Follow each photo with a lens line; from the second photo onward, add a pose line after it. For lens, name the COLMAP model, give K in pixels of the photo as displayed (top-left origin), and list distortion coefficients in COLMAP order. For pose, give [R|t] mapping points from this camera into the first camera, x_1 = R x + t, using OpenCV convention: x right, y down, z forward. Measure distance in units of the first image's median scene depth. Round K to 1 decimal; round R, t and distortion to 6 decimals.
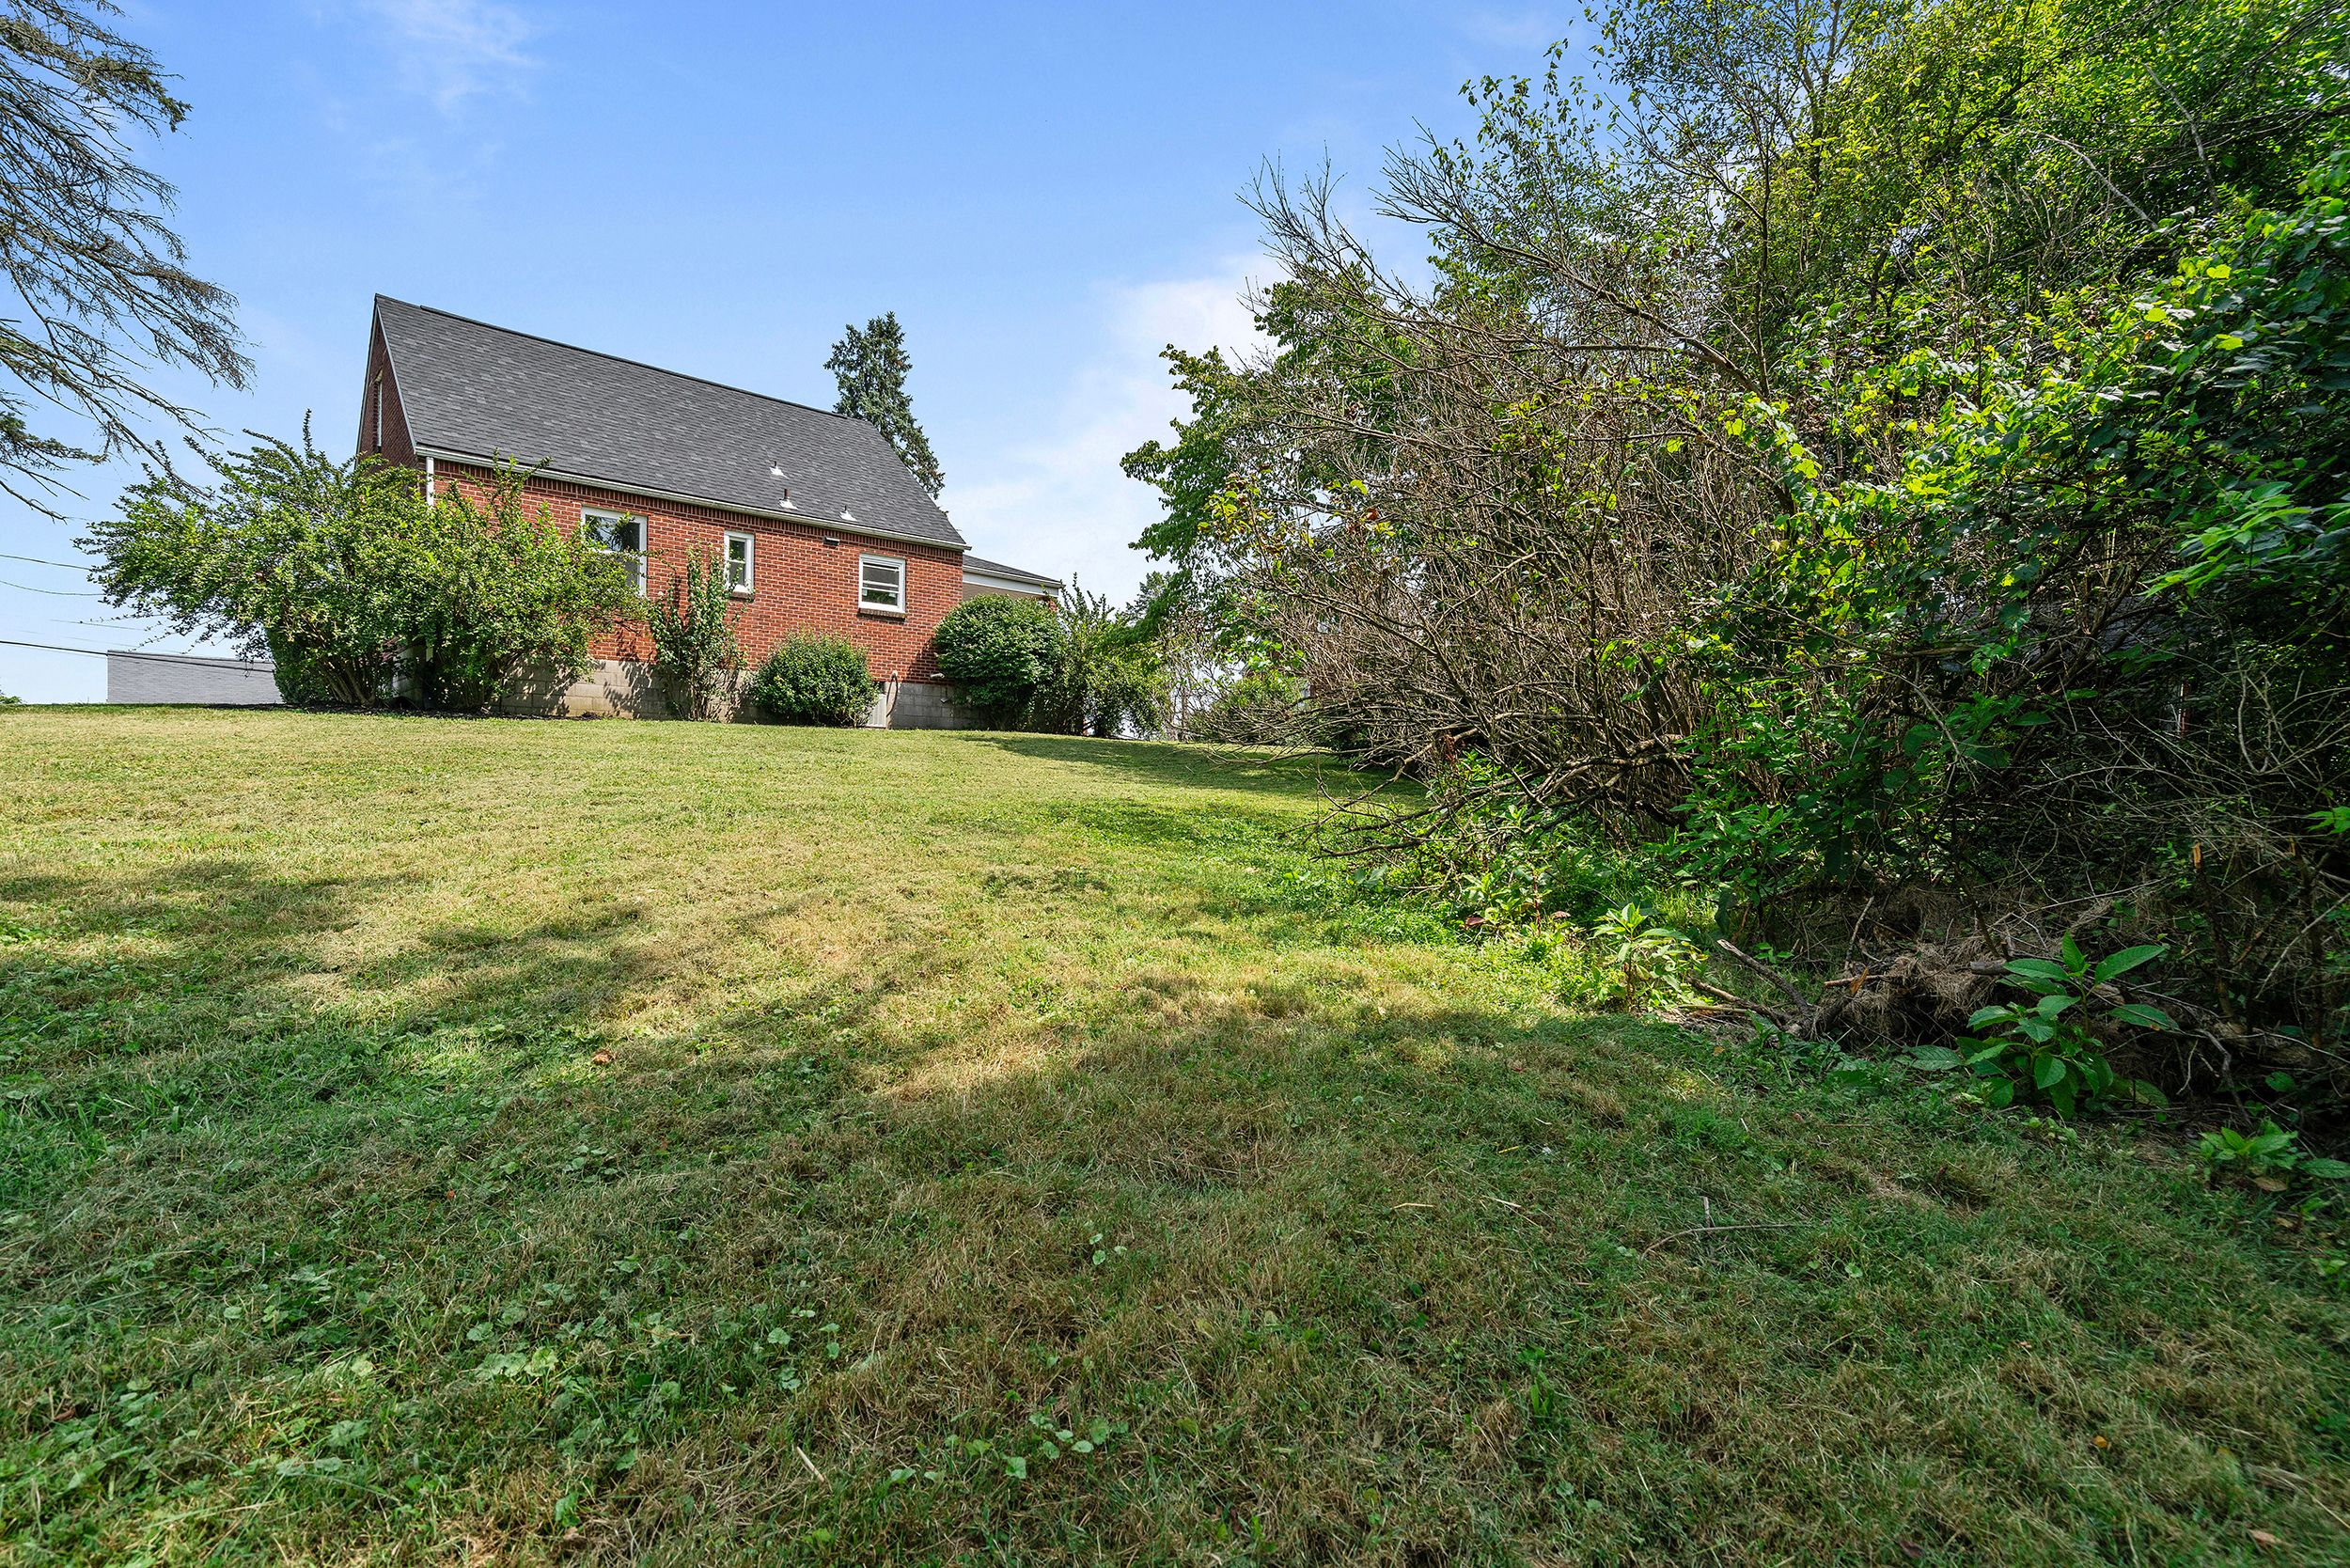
lens RADIAL K [[1078.7, 0, 1176.5], [0, 1078.7, 783.2], [0, 0, 1]] dist [-0.006432, 0.004769]
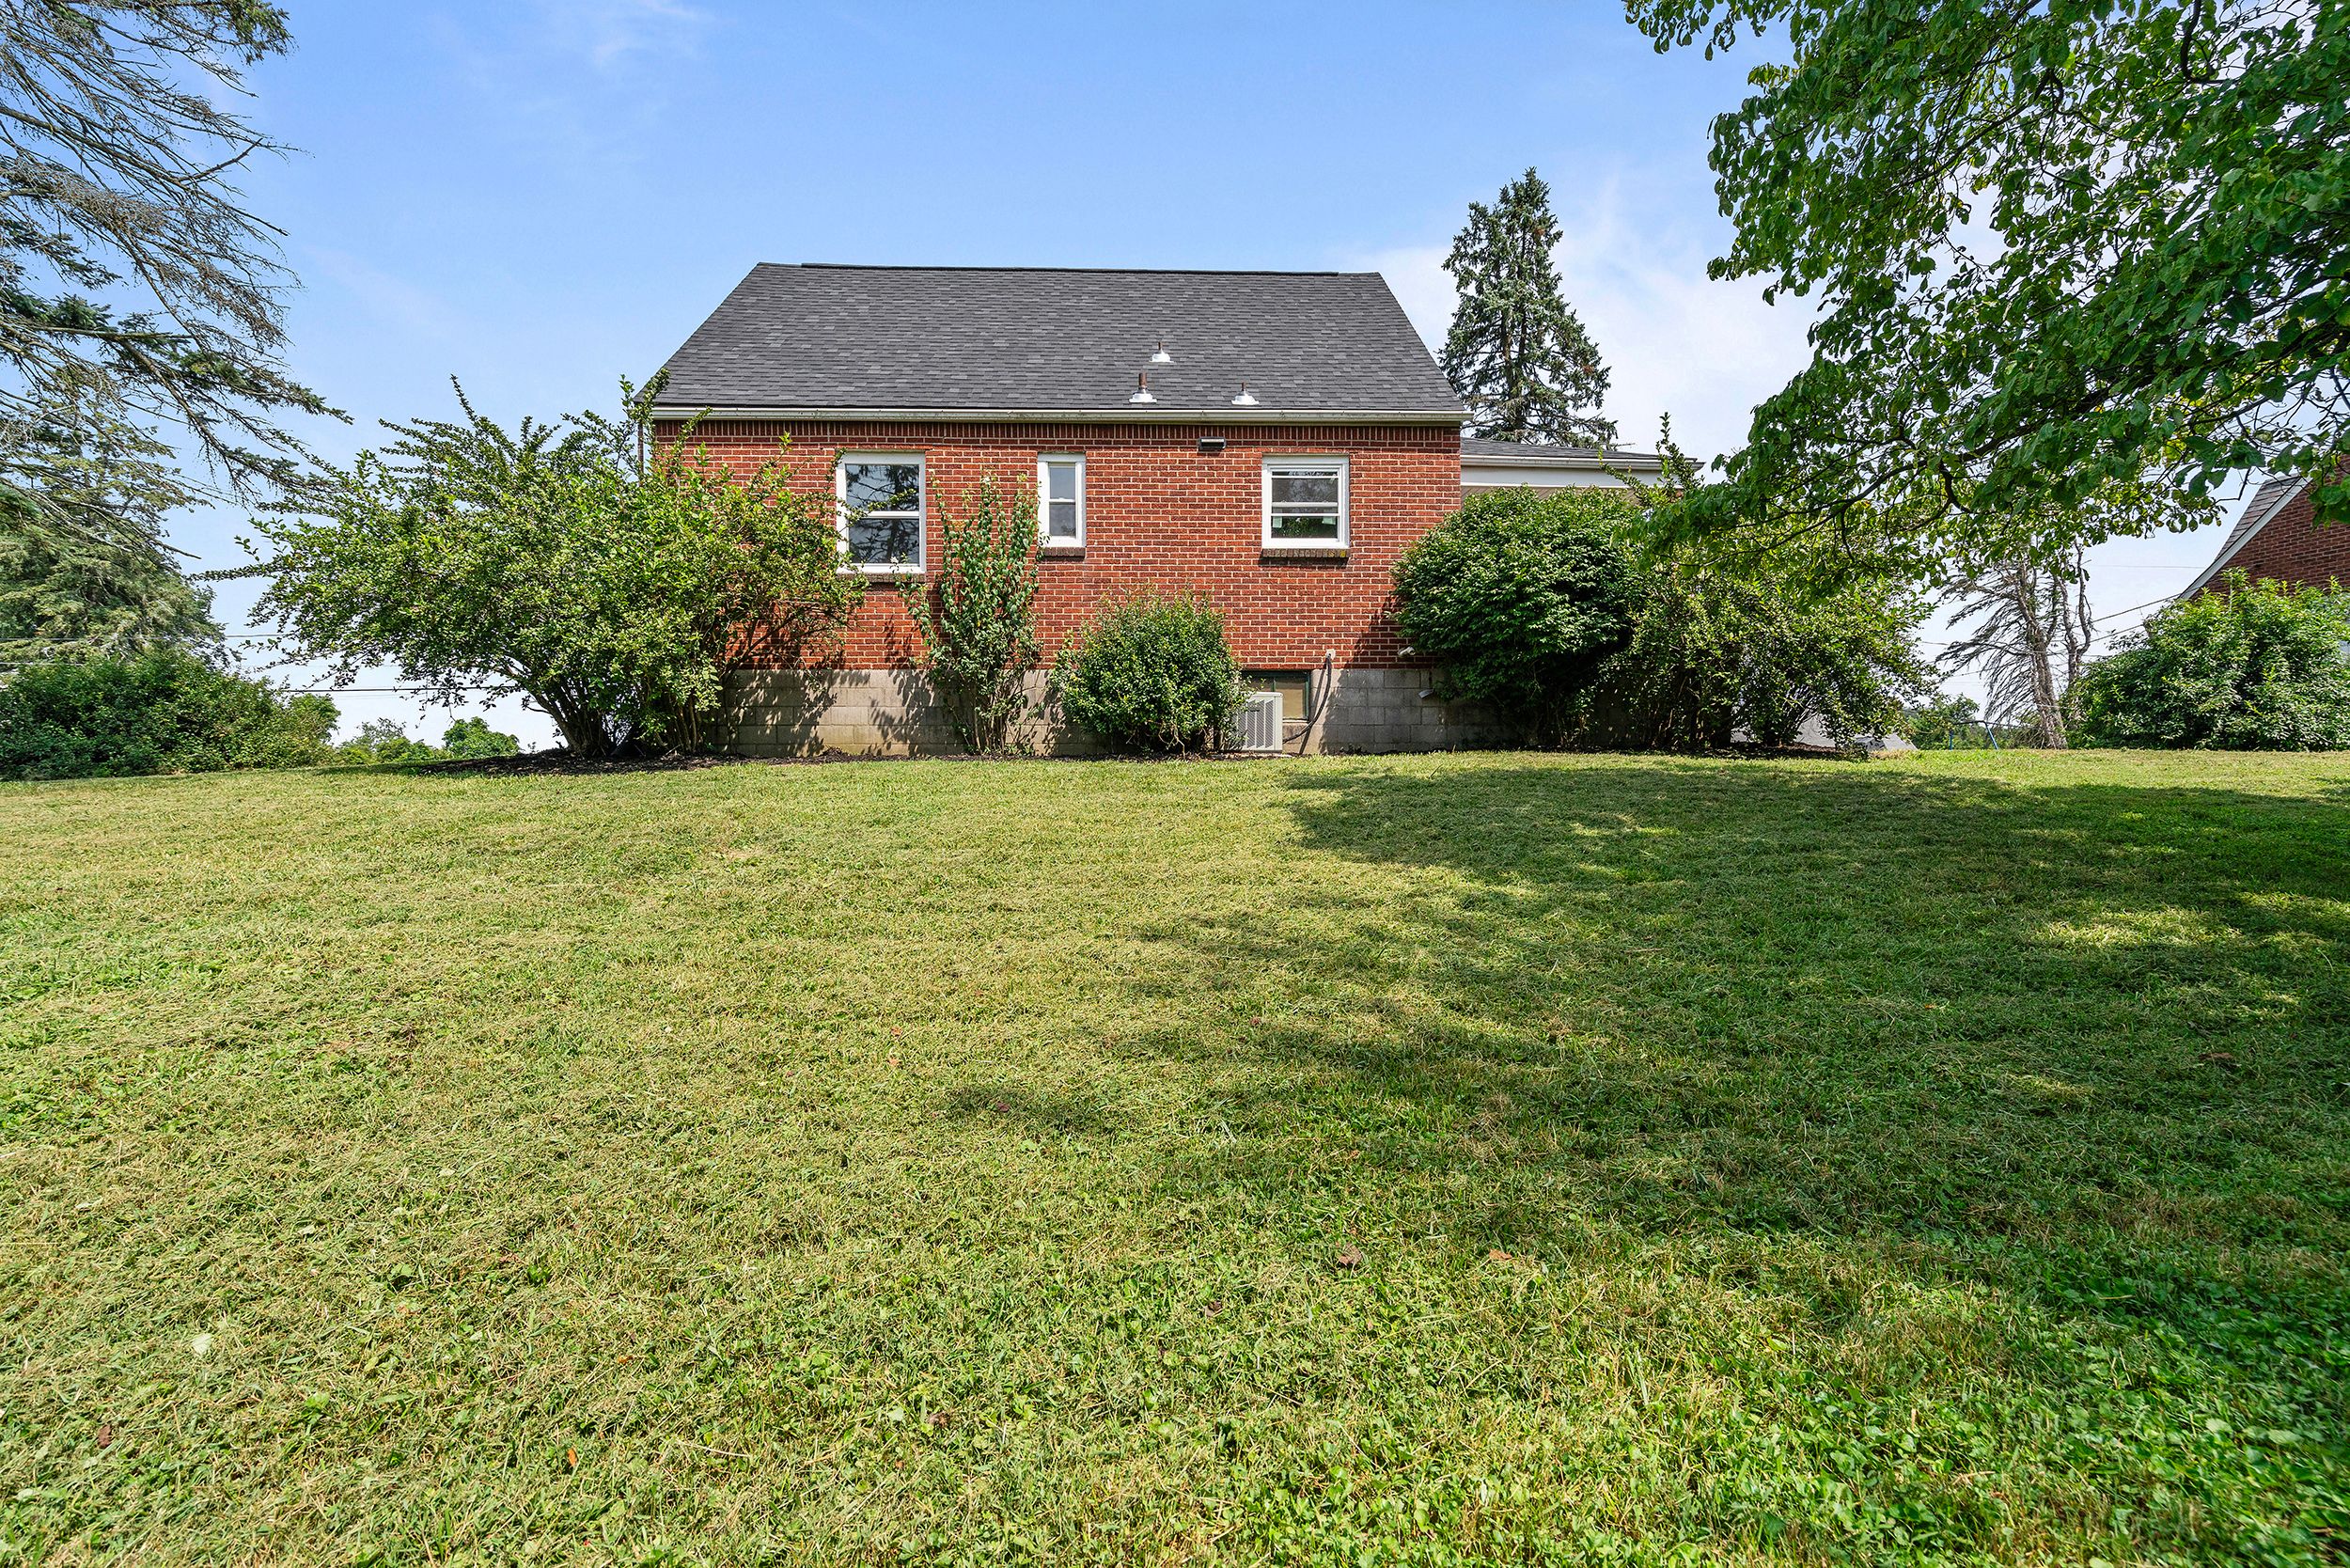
lens RADIAL K [[1078.7, 0, 1170.5], [0, 1078.7, 776.6], [0, 0, 1]] dist [-0.006432, 0.004769]
pose [[0.754151, -0.009568, -0.656631, 0.055004], [0.009803, 0.999946, -0.003312, -0.035914], [0.656628, -0.003939, 0.754204, 0.515551]]
